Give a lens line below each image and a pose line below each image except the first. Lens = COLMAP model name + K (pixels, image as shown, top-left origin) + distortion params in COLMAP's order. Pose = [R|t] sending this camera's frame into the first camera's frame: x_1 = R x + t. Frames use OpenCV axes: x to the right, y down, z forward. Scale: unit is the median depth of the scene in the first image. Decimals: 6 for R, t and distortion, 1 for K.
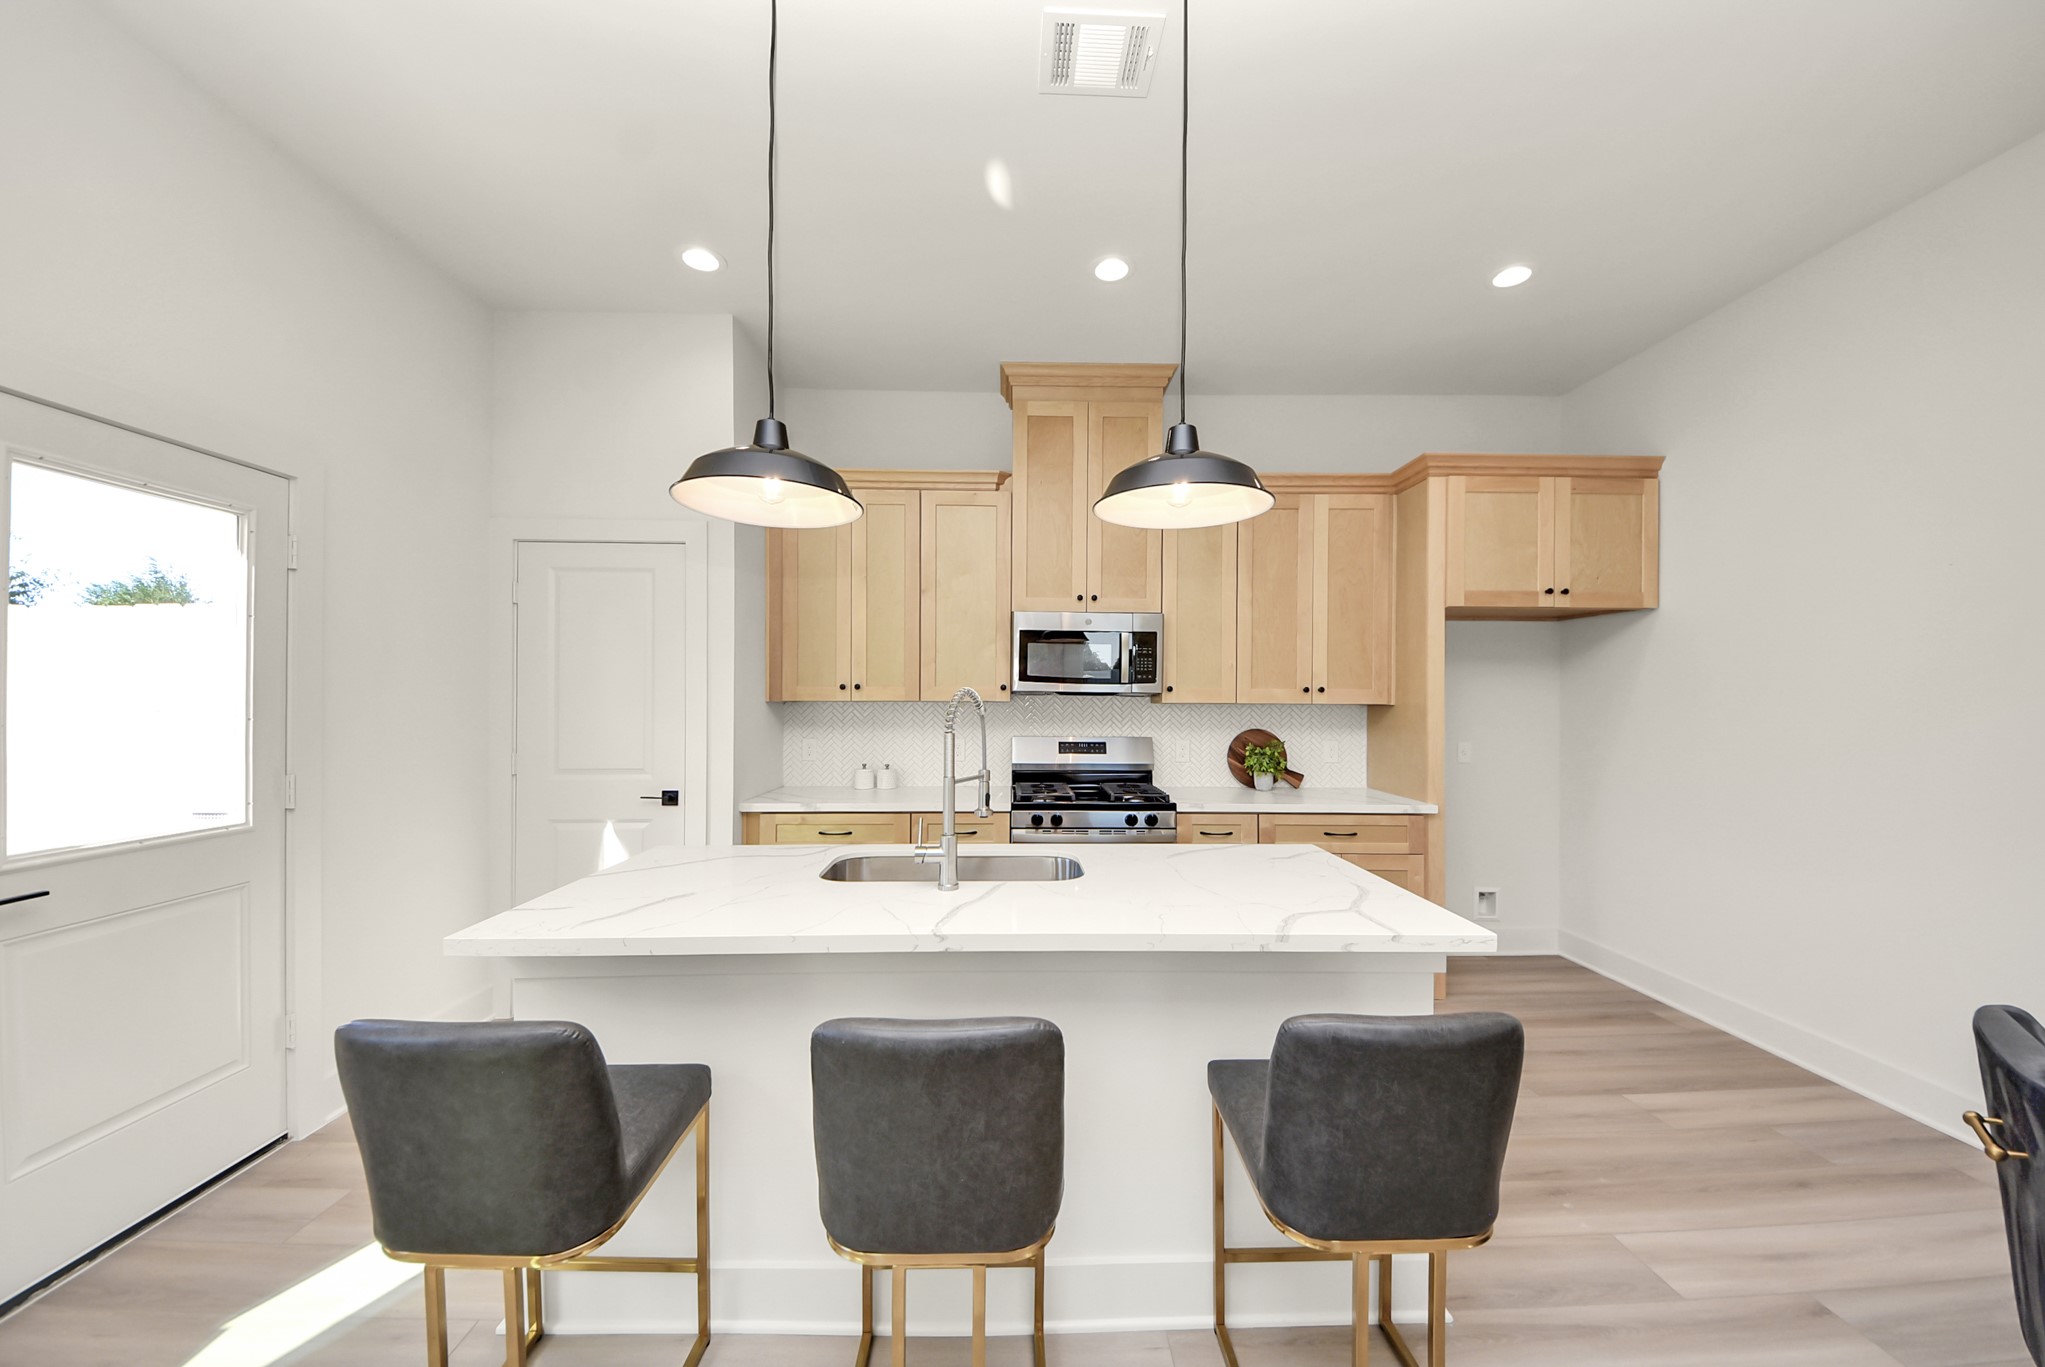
lens RADIAL K [[745.8, 0, 1011.1], [0, 745.8, 693.6], [0, 0, 1]] dist [-0.012914, -0.004044]
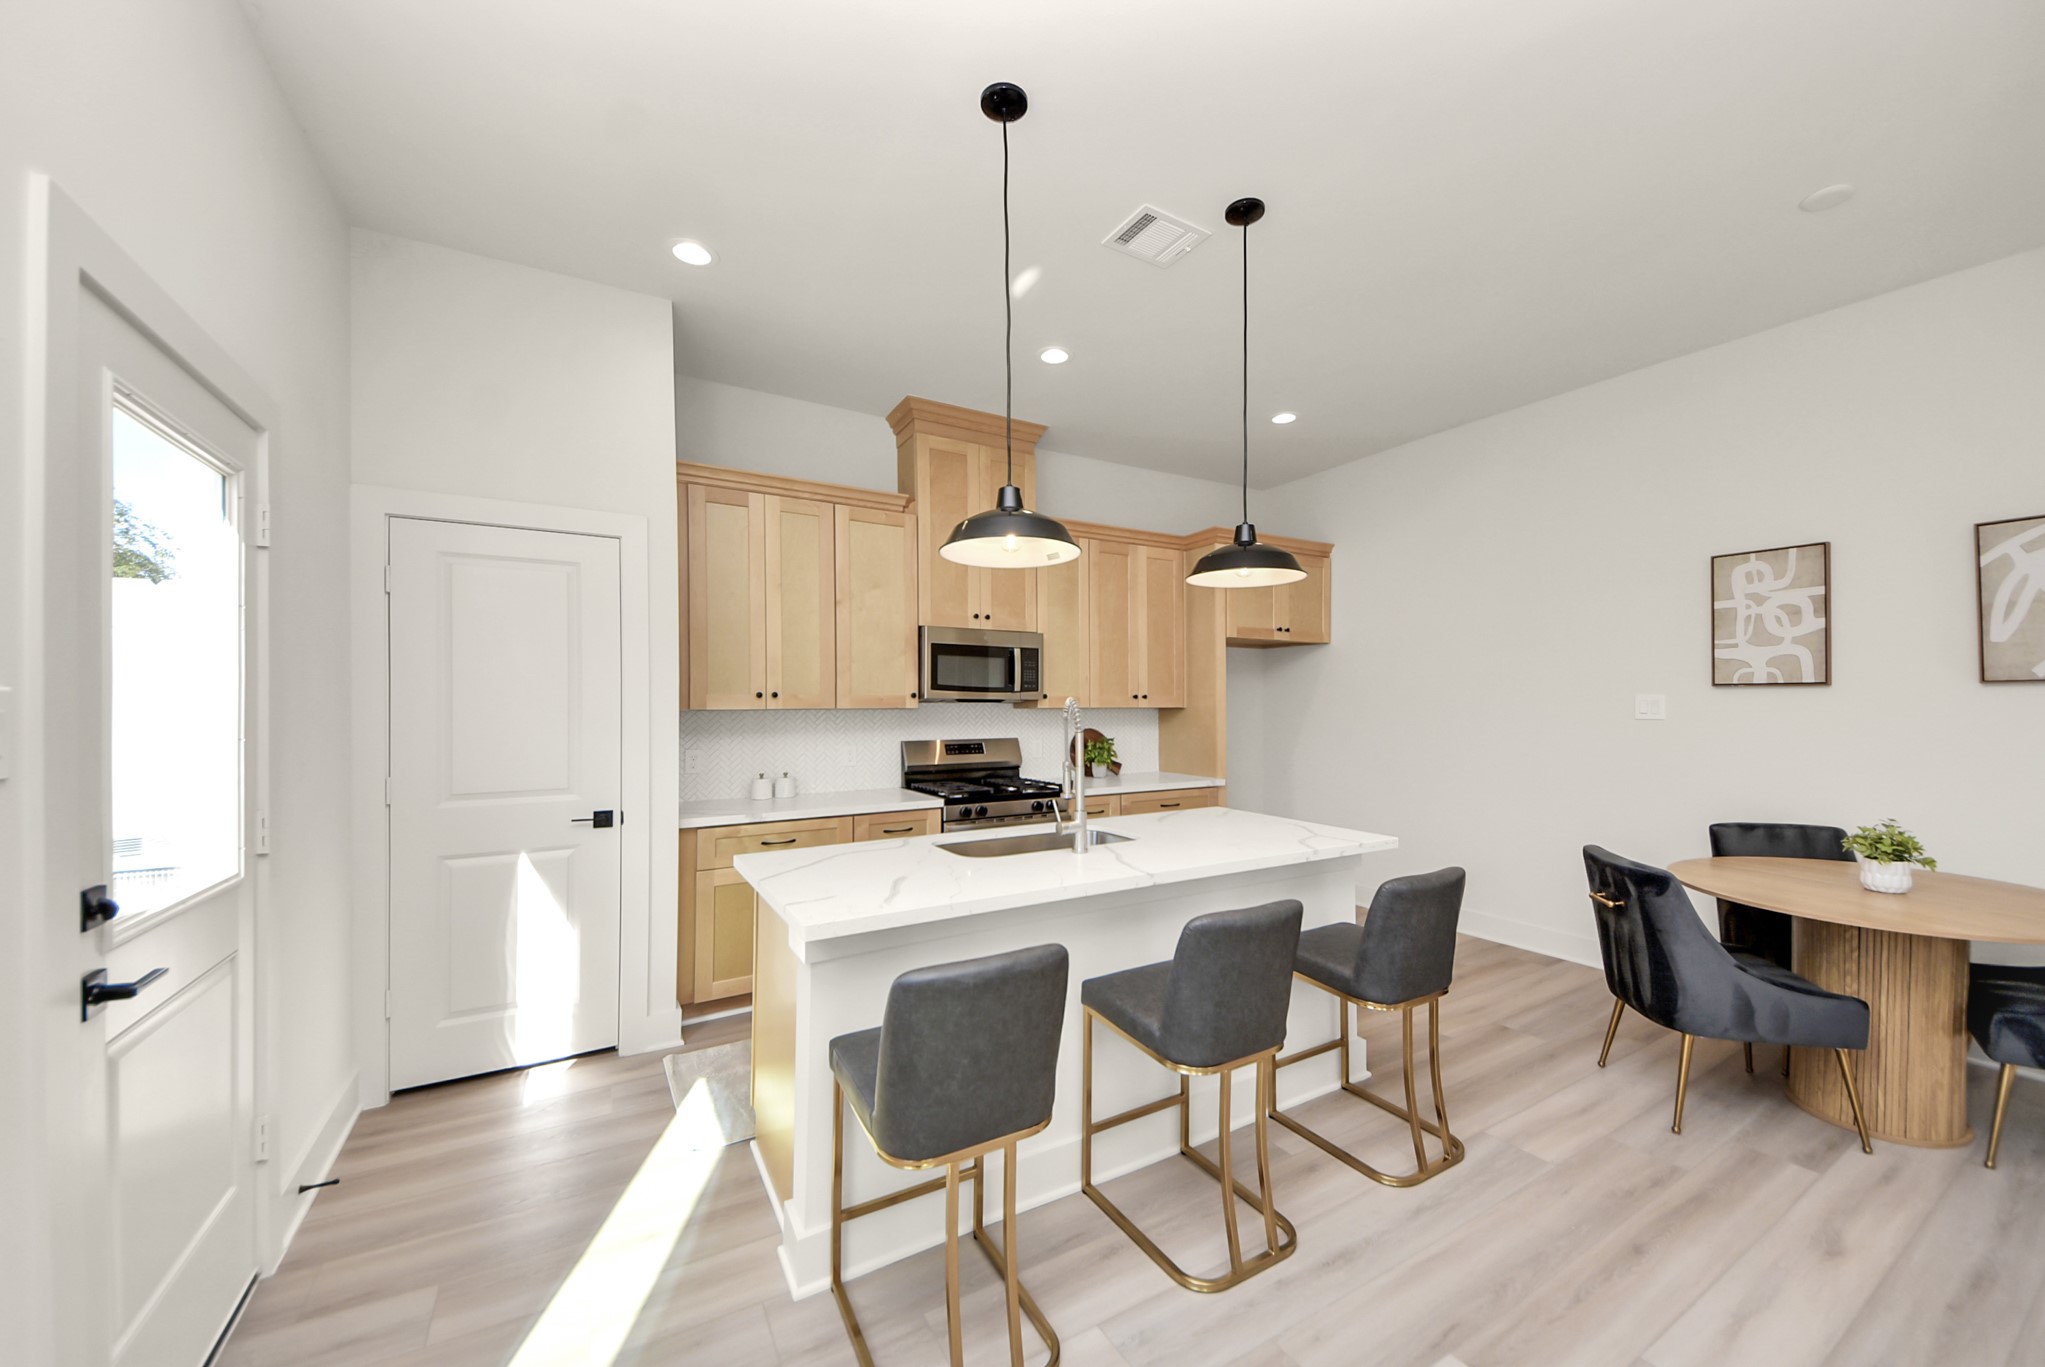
lens RADIAL K [[745.8, 0, 1070.4], [0, 745.8, 696.2], [0, 0, 1]] dist [-0.012914, -0.004044]
pose [[0.860334, -0.001623, 0.509727, -0.372416], [0.002853, 0.999995, -0.001630, -0.004649], [-0.509722, 0.002857, 0.860334, -0.054893]]
